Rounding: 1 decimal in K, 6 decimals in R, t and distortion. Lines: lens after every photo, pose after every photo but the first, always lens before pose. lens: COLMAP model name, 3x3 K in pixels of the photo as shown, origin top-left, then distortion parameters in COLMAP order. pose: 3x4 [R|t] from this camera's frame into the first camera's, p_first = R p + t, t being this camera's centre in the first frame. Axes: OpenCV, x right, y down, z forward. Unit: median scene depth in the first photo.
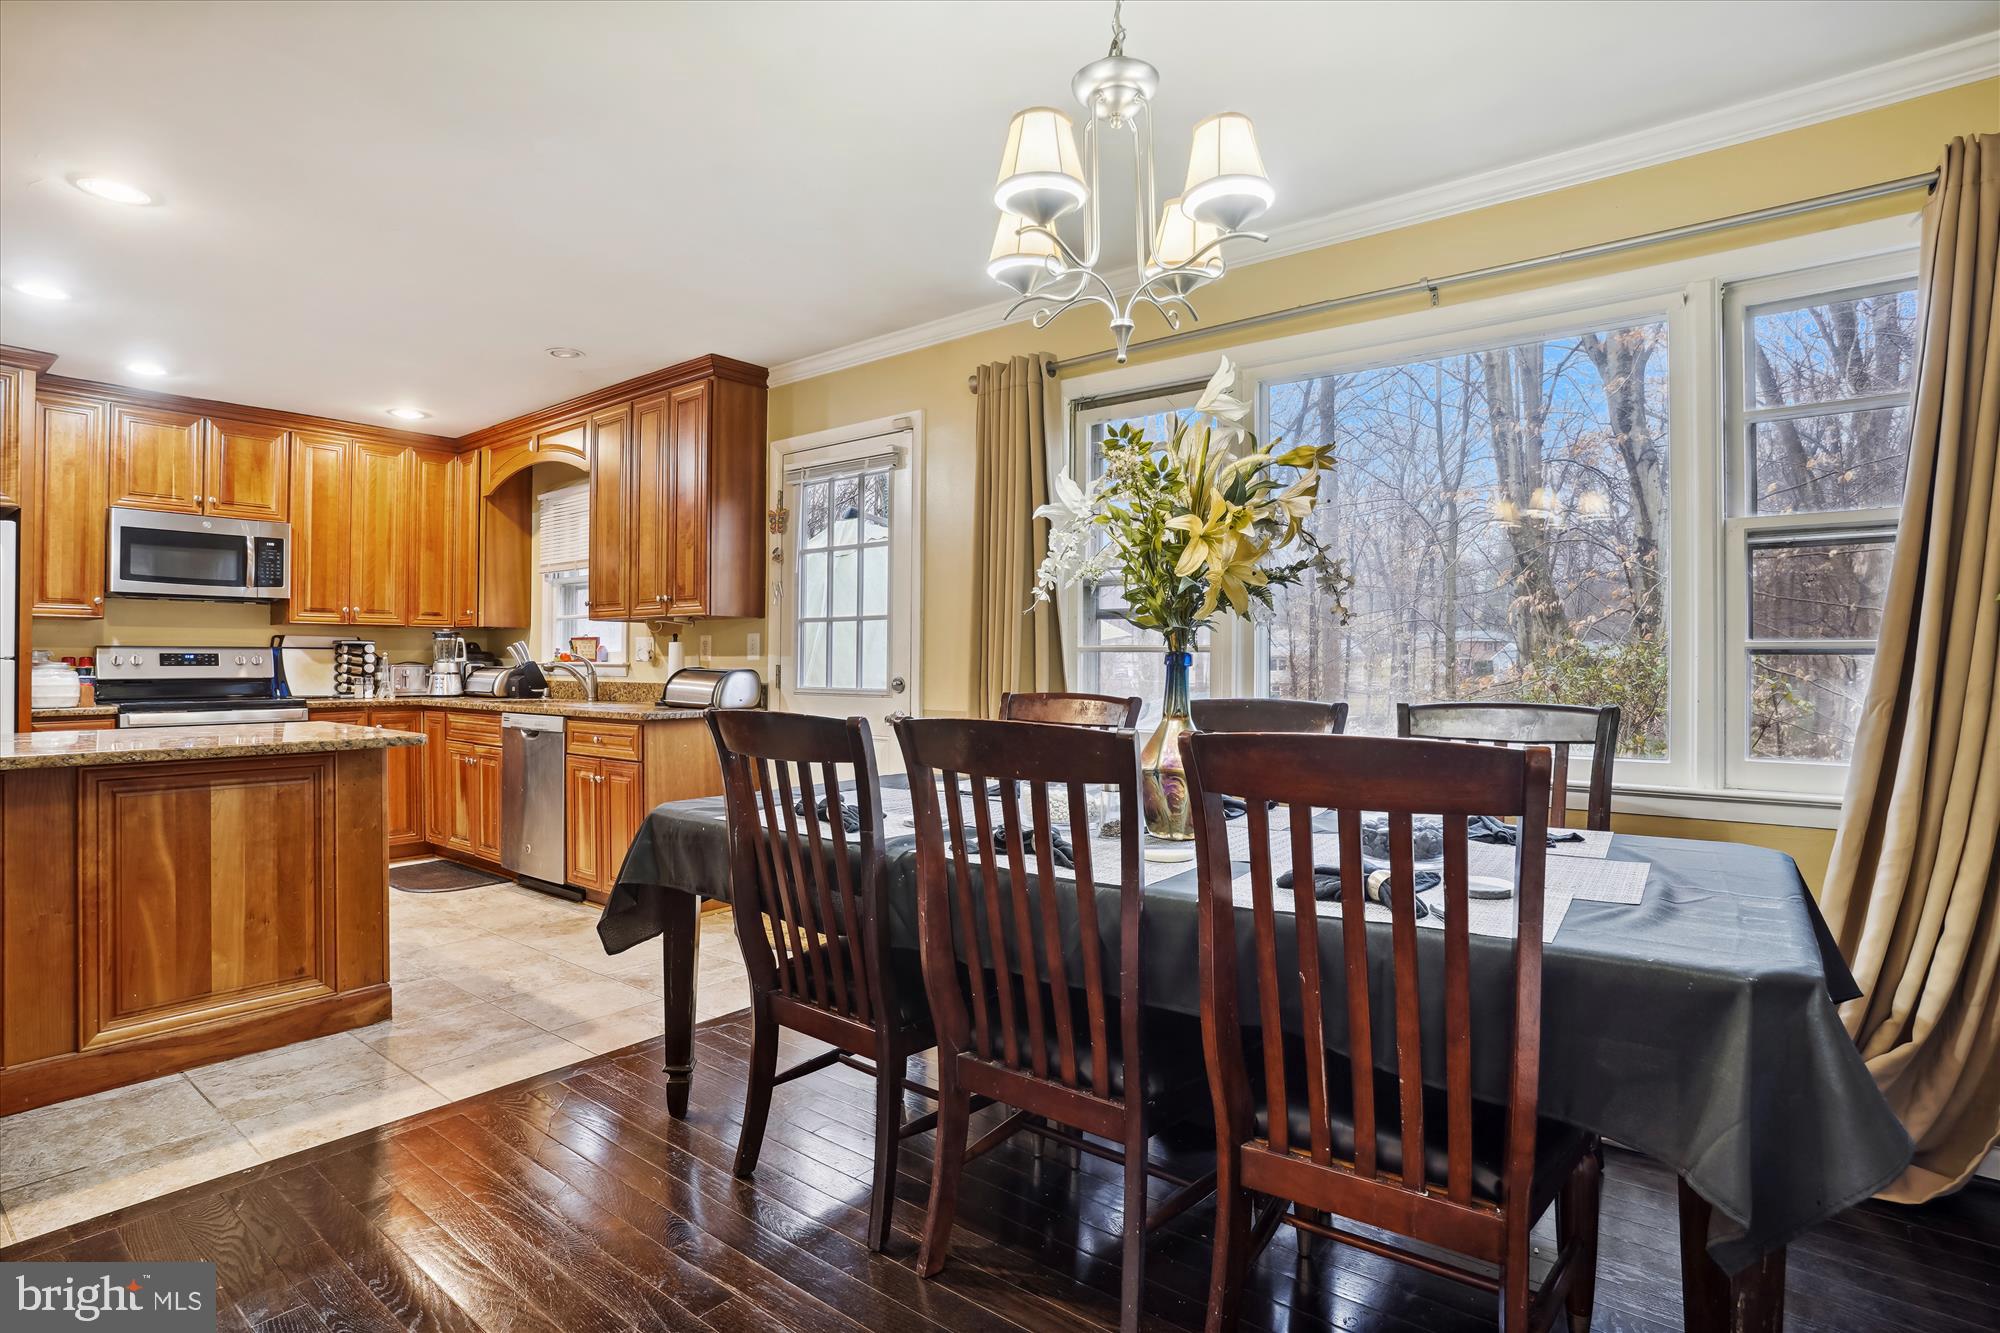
lens RADIAL K [[1058.6, 0, 1000.2], [0, 1058.6, 650.9], [0, 0, 1]] dist [-0.038420, 0.036400]
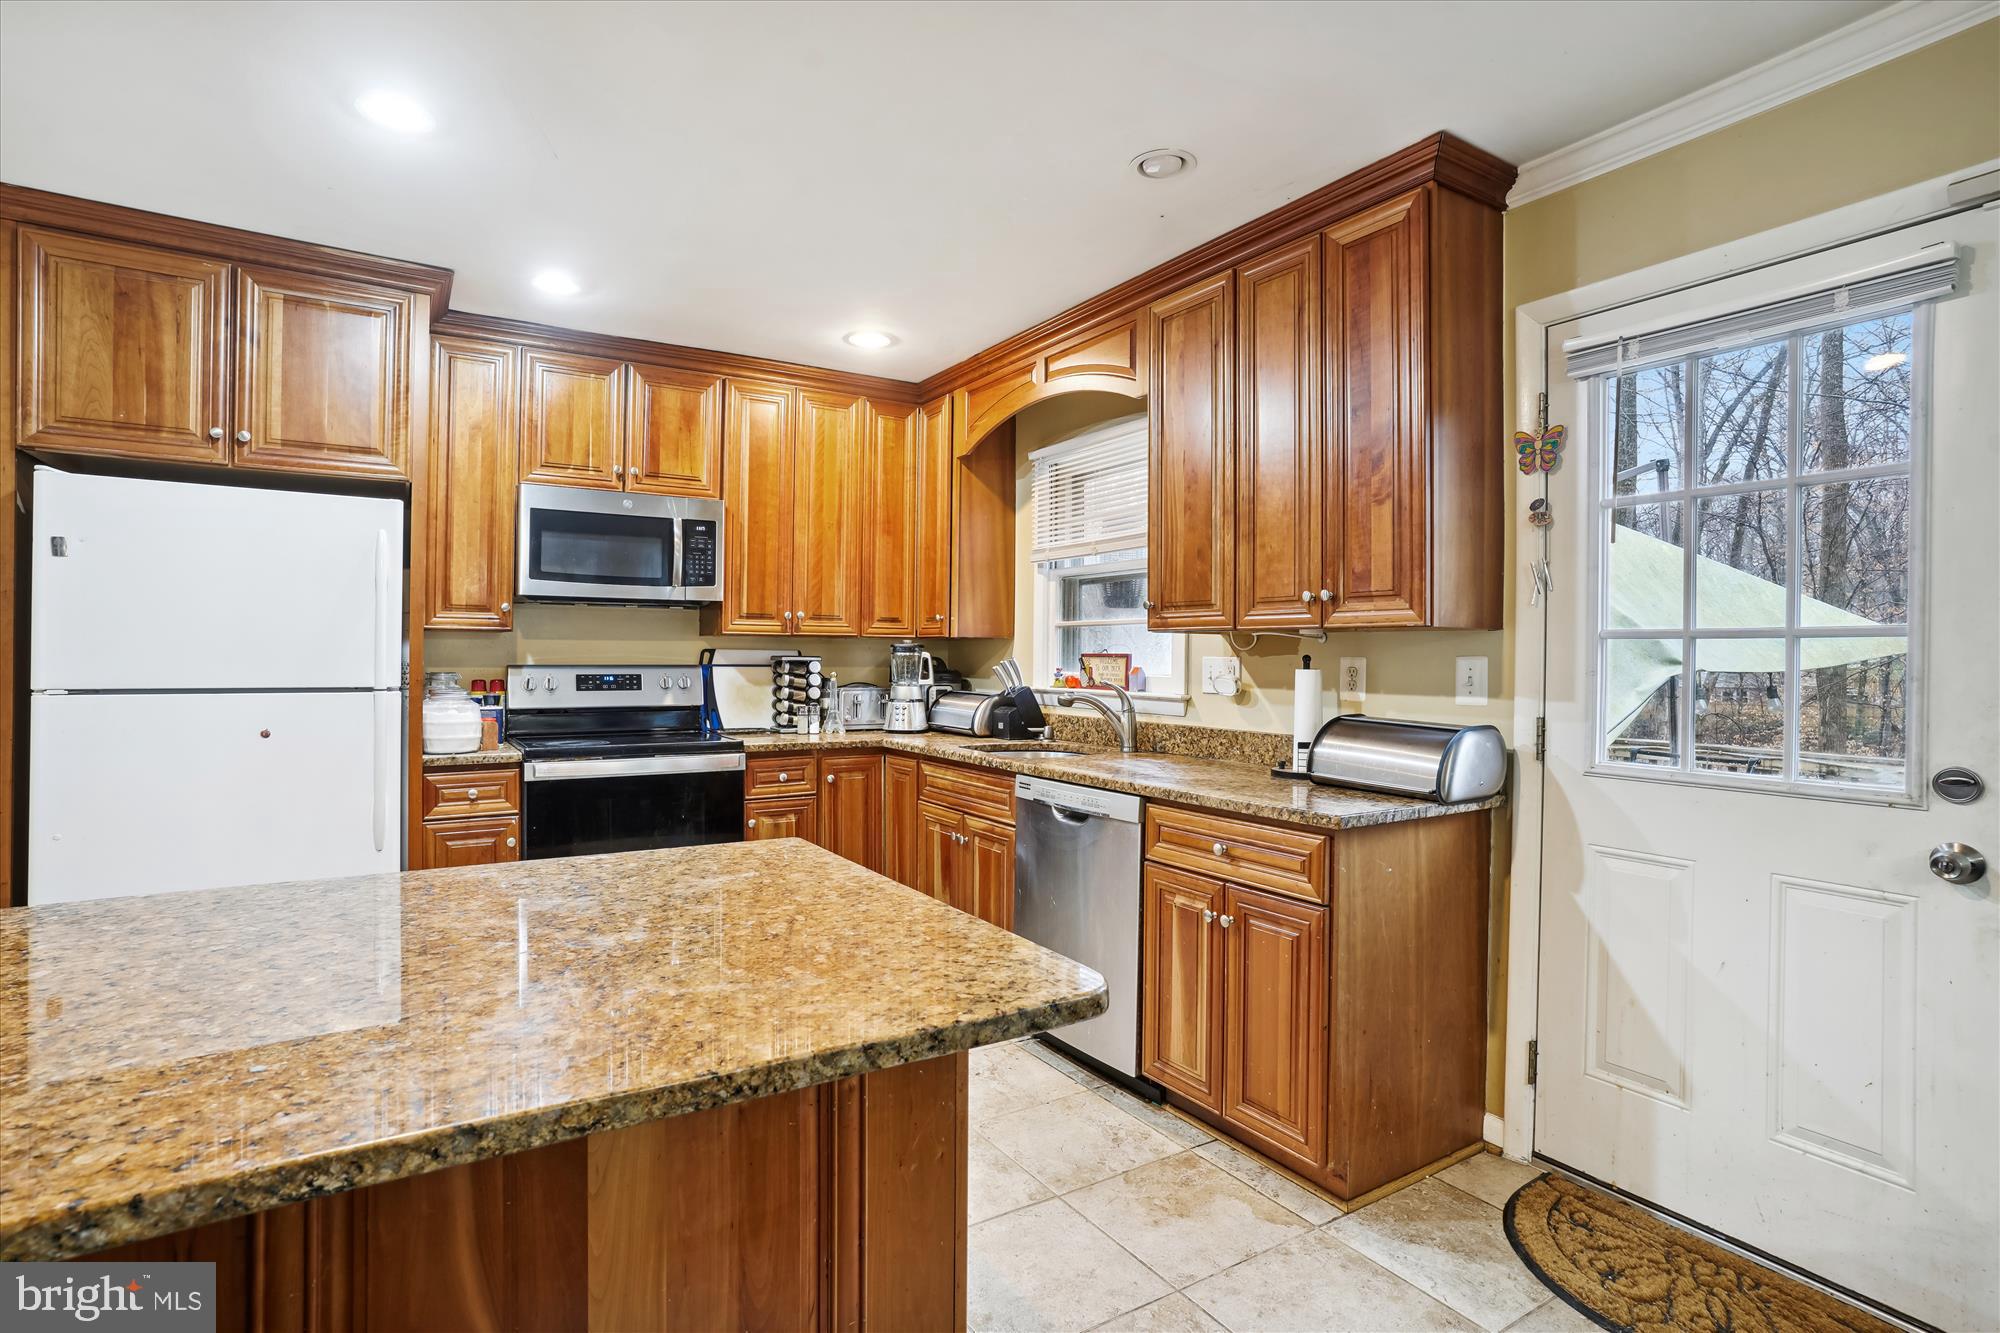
lens RADIAL K [[1021.6, 0, 1035.0], [0, 1021.6, 632.6], [0, 0, 1]] dist [-0.002721, 0.000854]
pose [[0.961178, -0.002260, -0.275921, -0.268407], [-0.000710, 0.999943, -0.010660, -0.020484], [0.275930, 0.010442, 0.961121, 0.368832]]
